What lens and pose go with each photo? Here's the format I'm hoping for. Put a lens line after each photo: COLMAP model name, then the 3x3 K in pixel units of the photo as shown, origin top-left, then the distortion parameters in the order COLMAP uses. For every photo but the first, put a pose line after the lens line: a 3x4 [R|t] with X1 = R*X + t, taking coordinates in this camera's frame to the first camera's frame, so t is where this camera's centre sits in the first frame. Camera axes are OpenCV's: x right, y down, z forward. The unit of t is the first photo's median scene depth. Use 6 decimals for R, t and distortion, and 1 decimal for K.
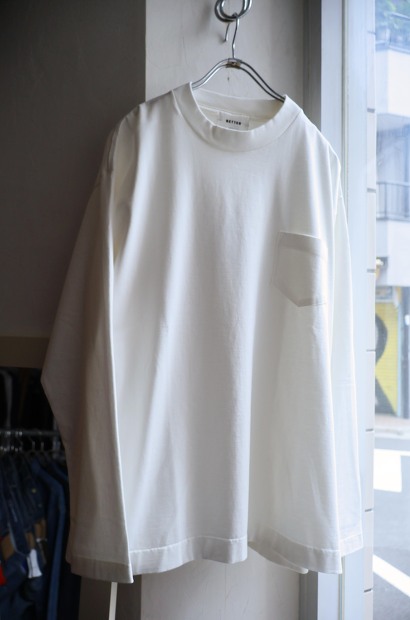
lens RADIAL K [[526.3, 0, 206.1], [0, 526.3, 309.2], [0, 0, 1]] dist [0.004306, 0.012814]
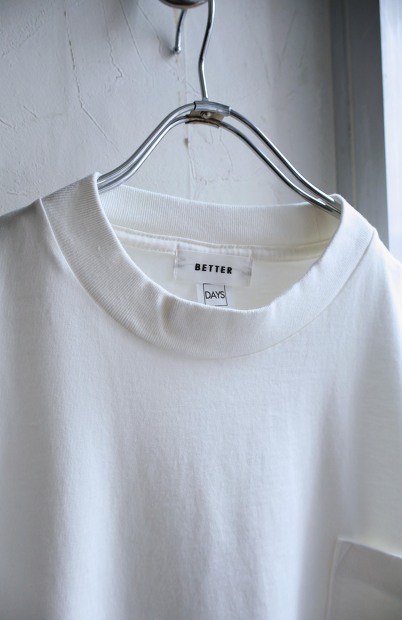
lens RADIAL K [[543.2, 0, 198.8], [0, 543.2, 310.7], [0, 0, 1]] dist [-0.007720, -0.020022]
pose [[0.987807, -0.040654, 0.150282, -0.019234], [0.039242, 0.999153, 0.012349, -0.339930], [-0.150657, -0.006301, 0.988566, 0.630884]]
